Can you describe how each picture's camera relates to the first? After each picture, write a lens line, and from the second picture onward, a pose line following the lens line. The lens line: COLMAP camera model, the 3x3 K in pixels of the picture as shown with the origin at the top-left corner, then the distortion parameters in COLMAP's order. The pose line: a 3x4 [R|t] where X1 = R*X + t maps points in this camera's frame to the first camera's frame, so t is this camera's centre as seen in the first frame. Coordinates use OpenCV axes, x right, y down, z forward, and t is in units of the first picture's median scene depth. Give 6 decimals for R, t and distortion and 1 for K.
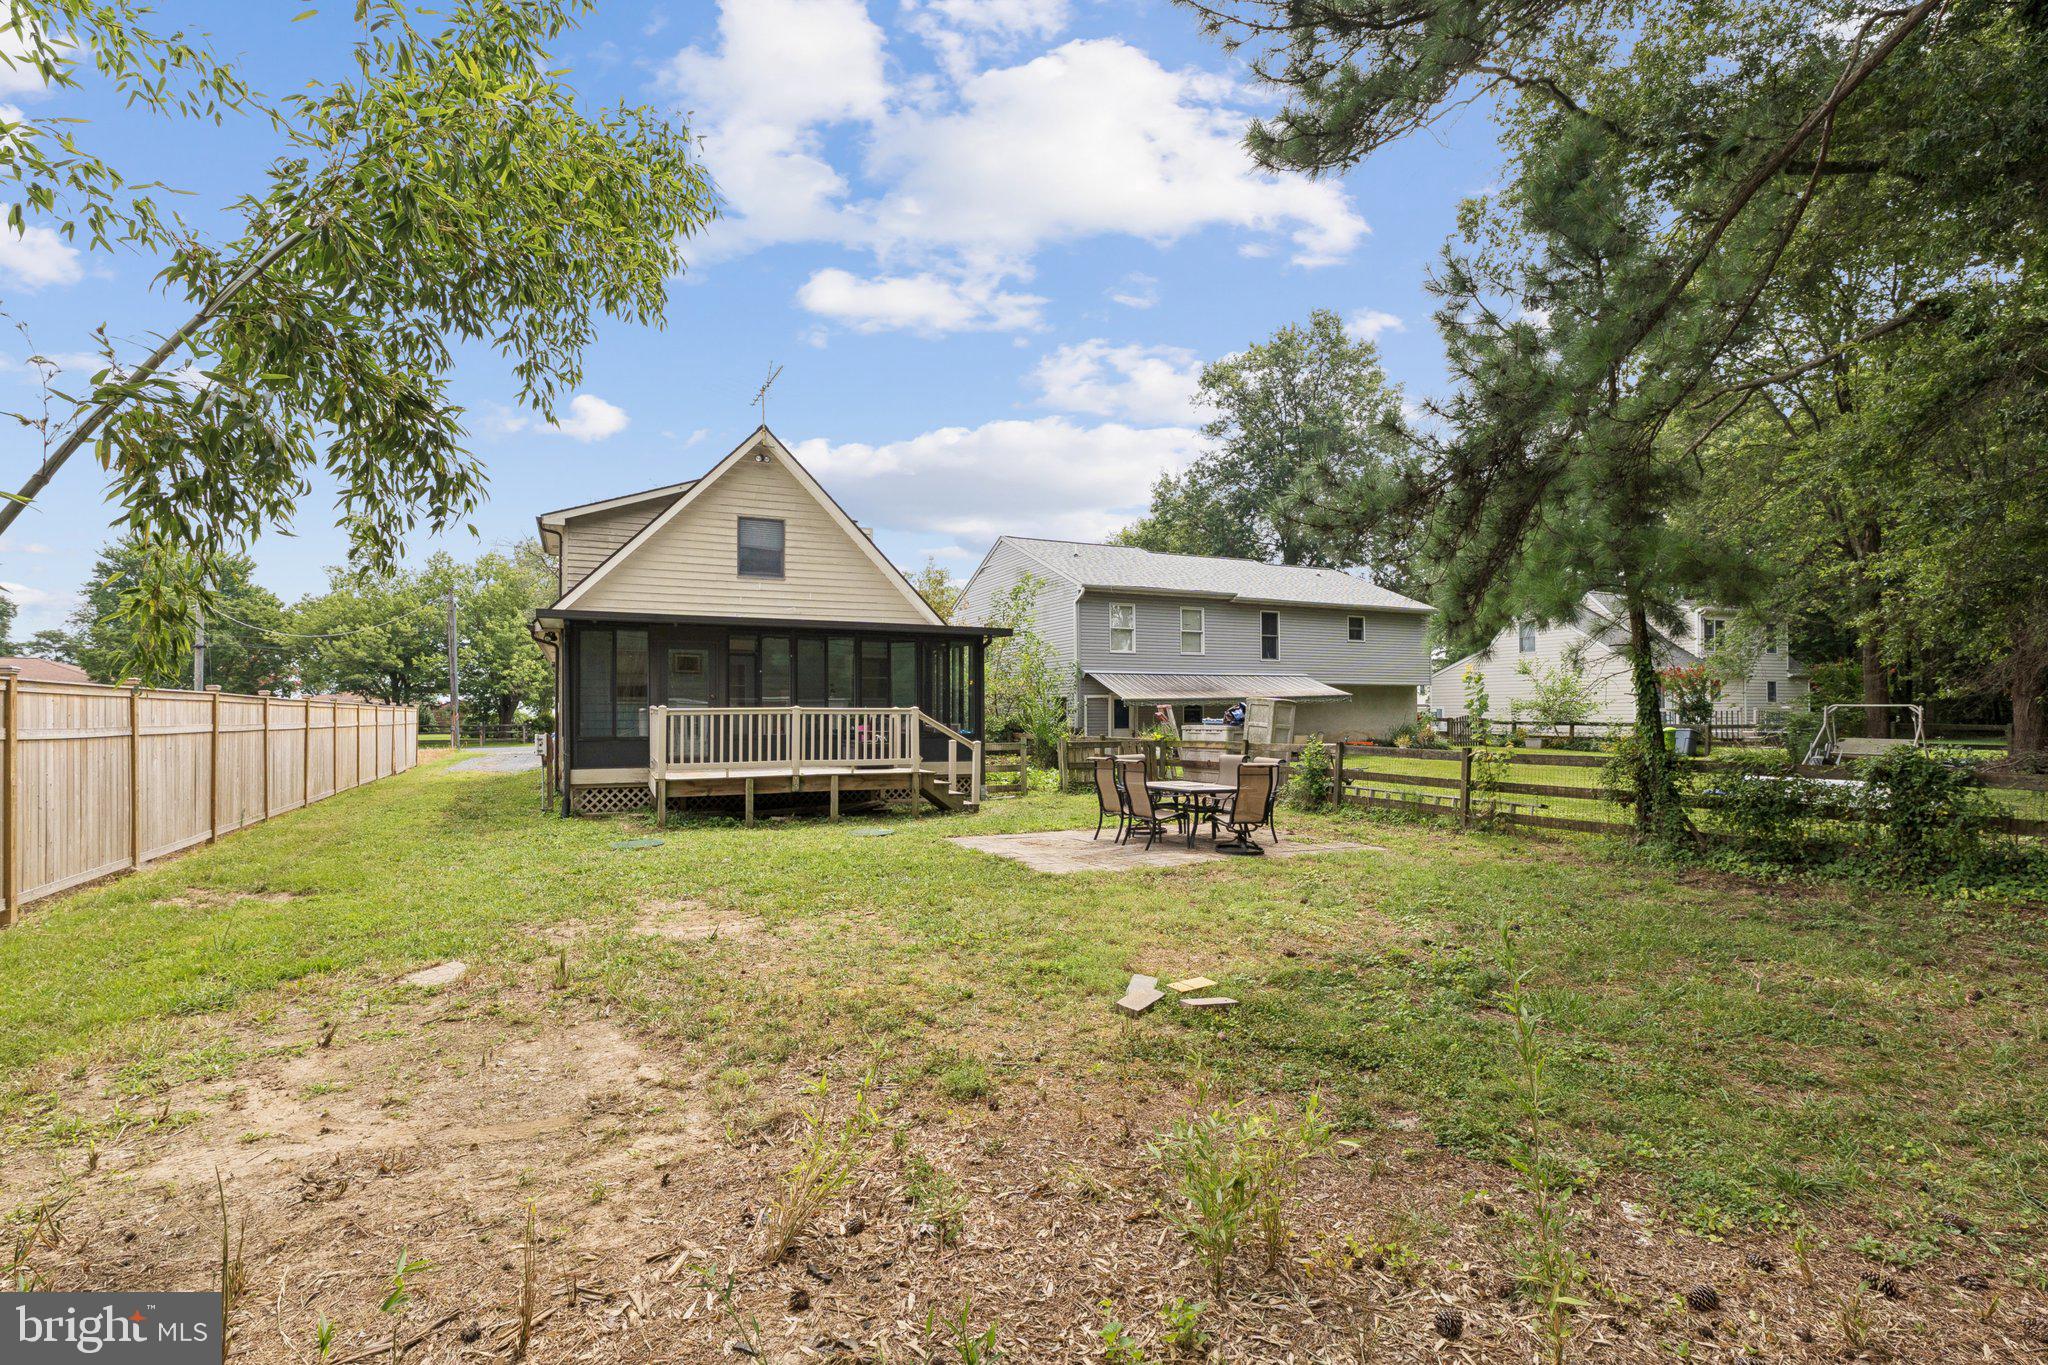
lens RADIAL K [[978.7, 0, 1019.5], [0, 978.7, 708.2], [0, 0, 1]] dist [-0.002569, 0.000120]
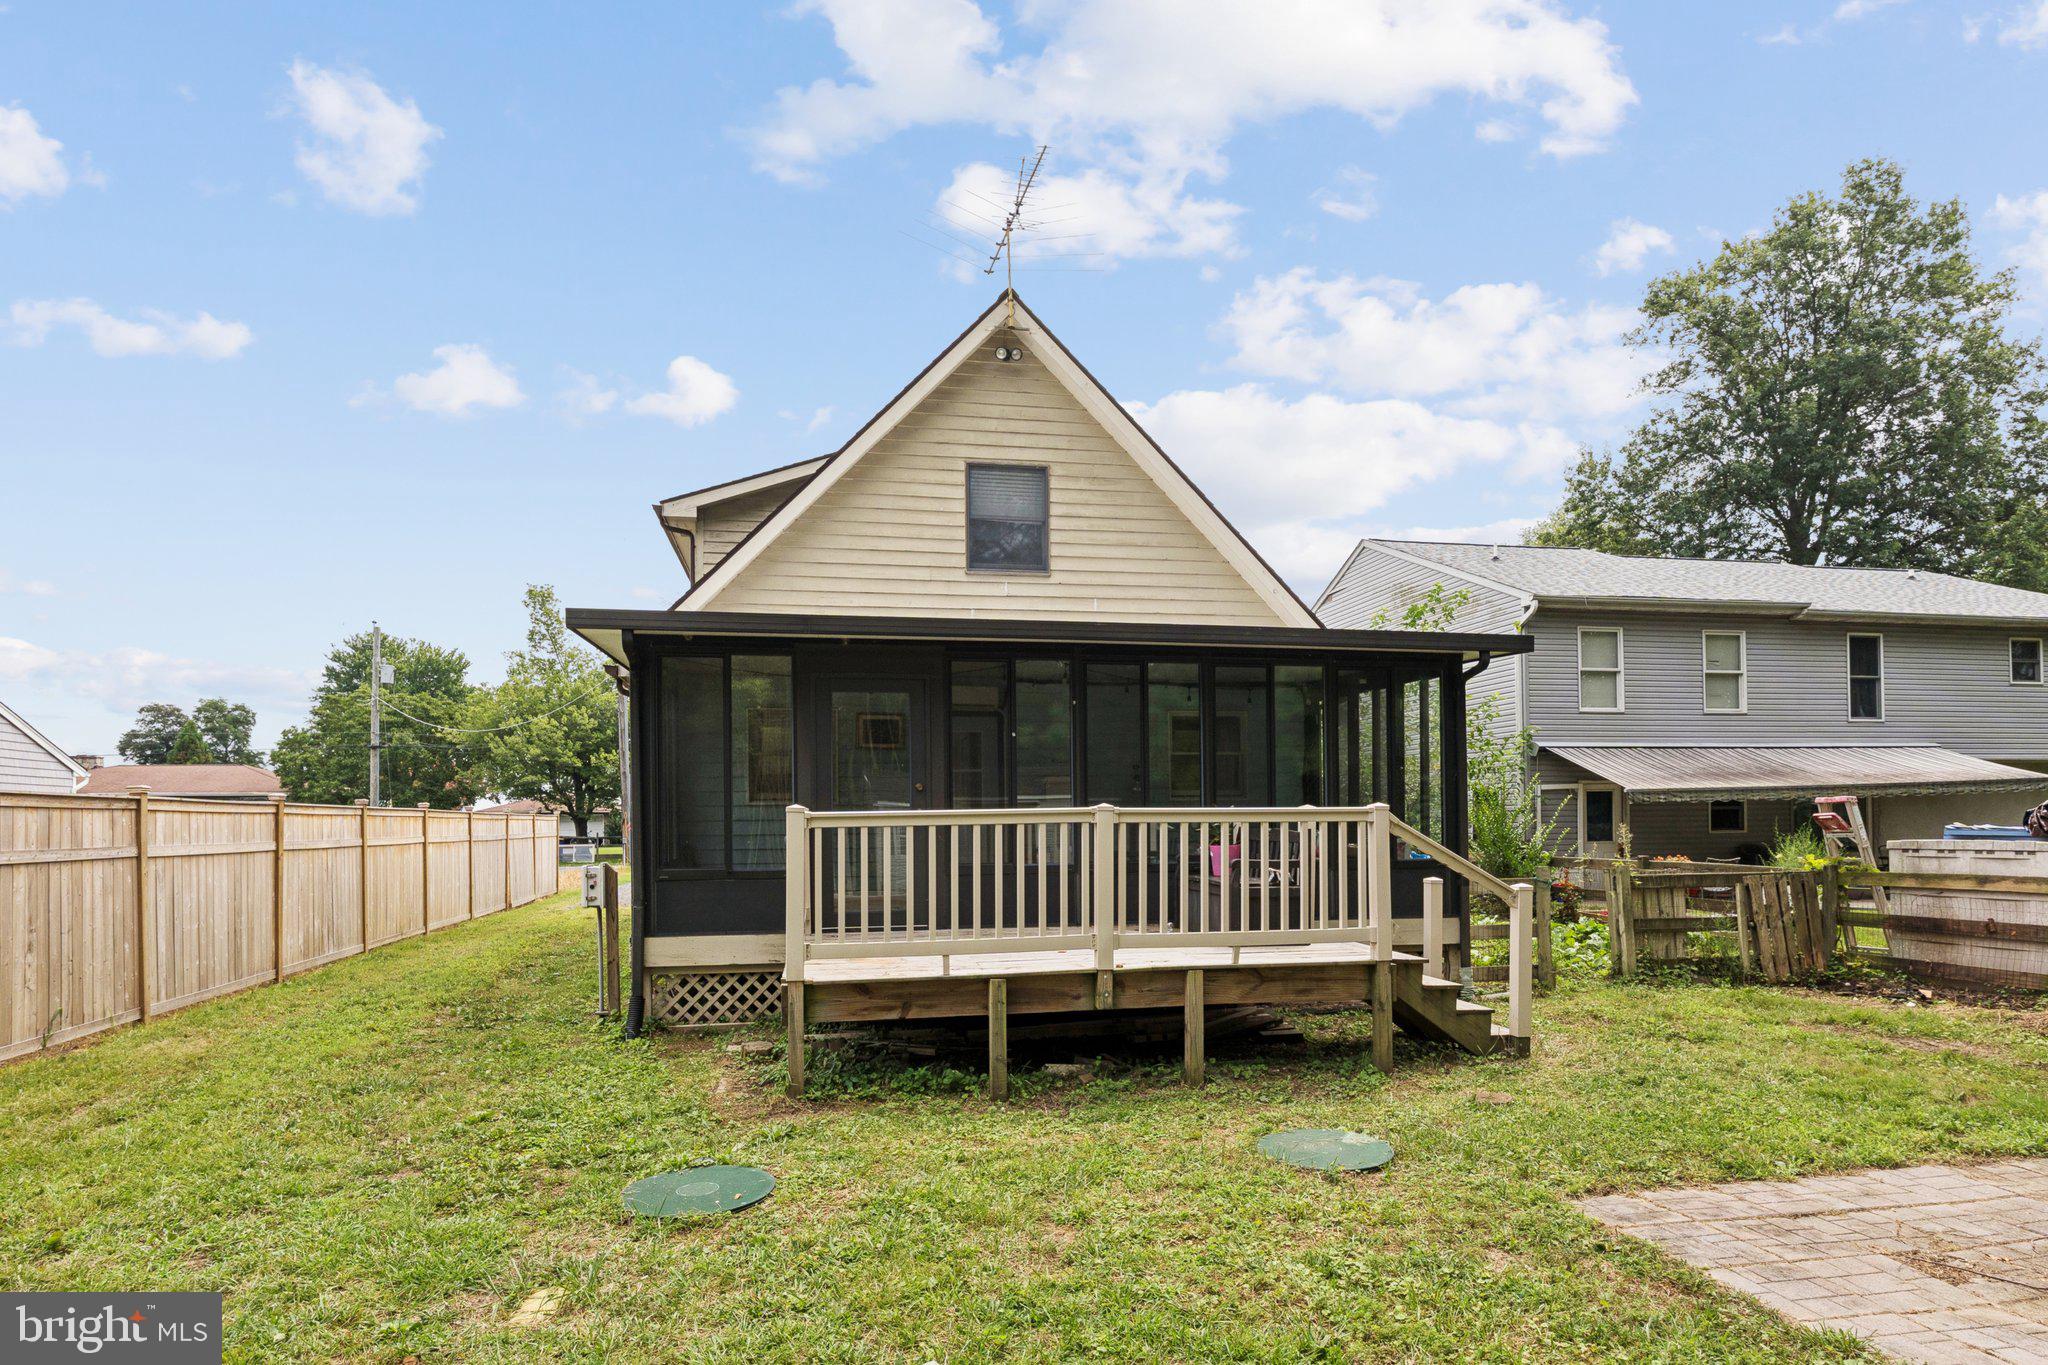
lens RADIAL K [[1082.7, 0, 1023.1], [0, 1082.7, 815.7], [0, 0, 1]] dist [0.001441, 0.000219]
pose [[0.973514, -0.007767, -0.228495, -0.117069], [0.008755, 0.999956, 0.003312, 0.000703], [0.228460, -0.005225, 0.973539, 0.406382]]
